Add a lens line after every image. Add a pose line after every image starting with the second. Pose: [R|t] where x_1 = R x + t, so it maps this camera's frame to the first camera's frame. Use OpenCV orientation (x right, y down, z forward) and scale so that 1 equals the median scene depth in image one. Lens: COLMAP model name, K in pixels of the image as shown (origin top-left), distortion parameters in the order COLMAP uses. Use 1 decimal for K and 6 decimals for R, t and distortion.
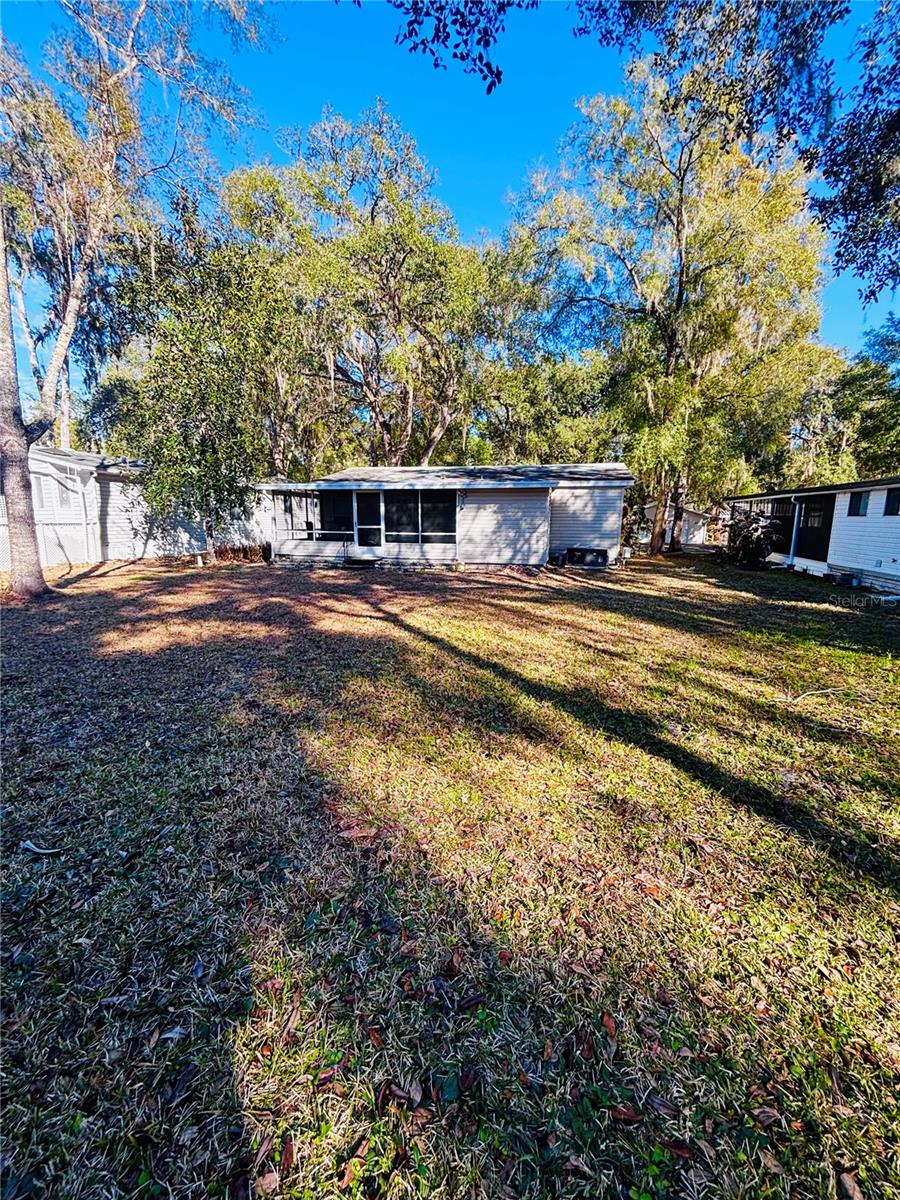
lens RADIAL K [[488.4, 0, 447.2], [0, 488.4, 596.6], [0, 0, 1]] dist [0.006961, -0.000601]
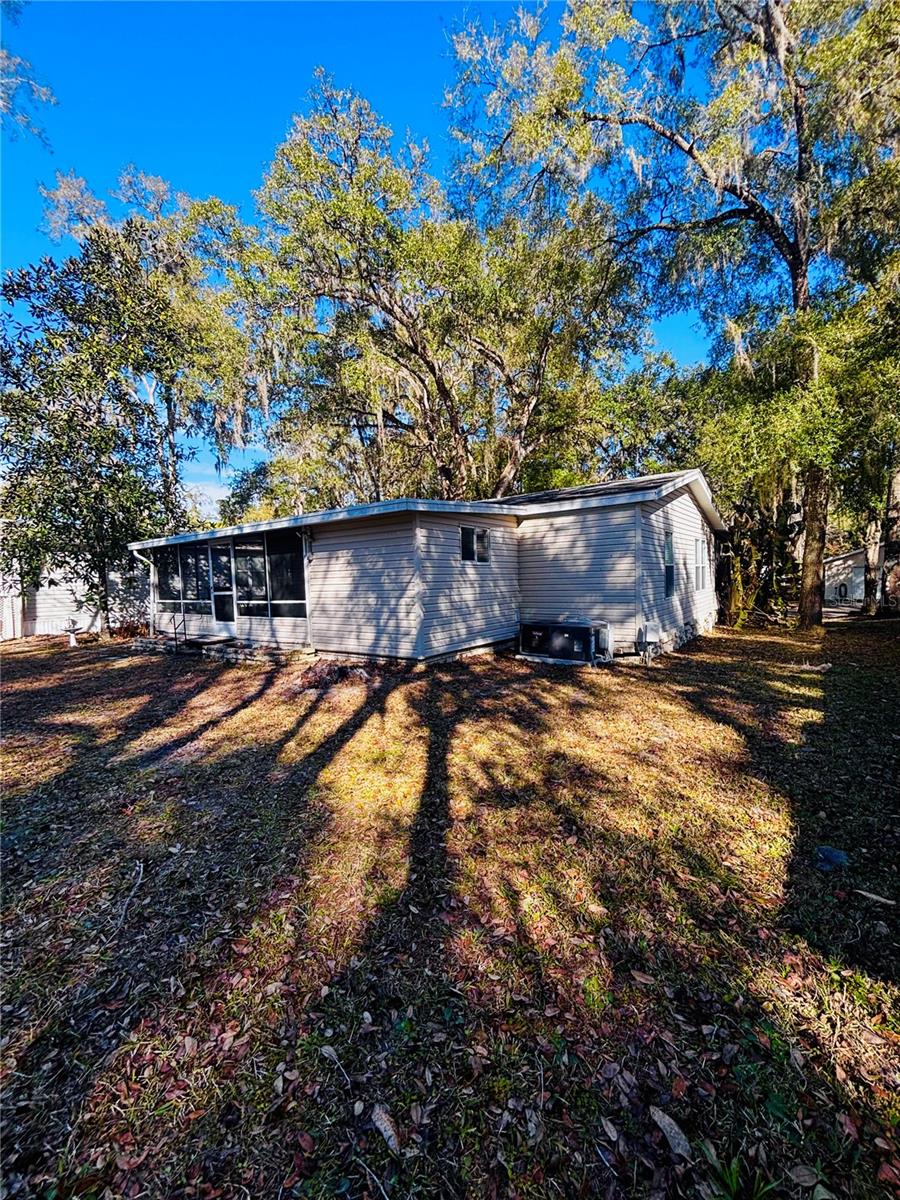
lens RADIAL K [[488.4, 0, 442.8], [0, 488.4, 600.7], [0, 0, 1]] dist [0.006961, -0.000601]
pose [[0.920369, -0.018080, -0.390634, 0.399725], [-0.025712, 0.993971, -0.106585, -0.066671], [0.390206, 0.108141, 0.914355, 0.491491]]
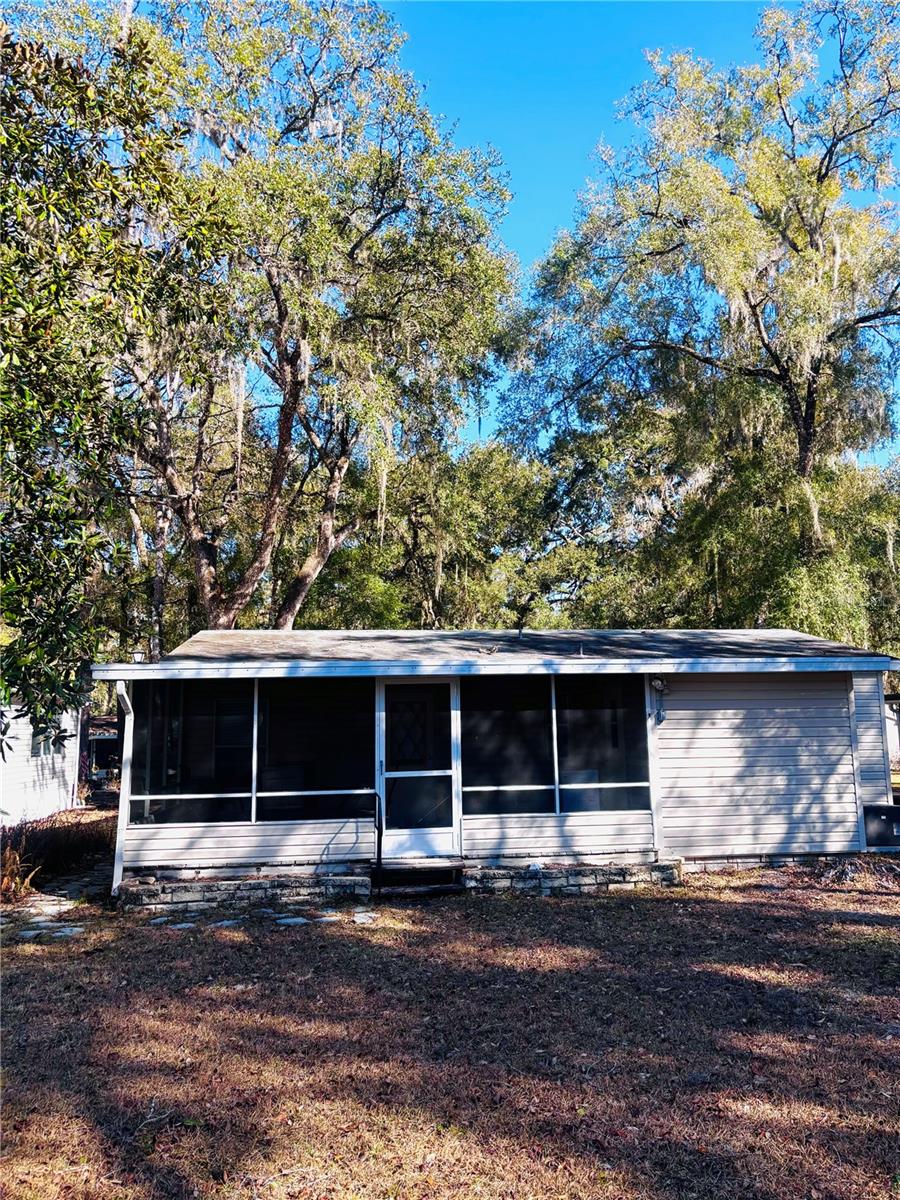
lens RADIAL K [[897.5, 0, 463.0], [0, 897.5, 594.3], [0, 0, 1]] dist [0.043354, -0.047573]
pose [[0.941504, 0.029780, 0.335683, -0.365600], [0.075882, 0.951775, -0.297265, -0.066278], [-0.328347, 0.305349, 0.893840, 0.329359]]
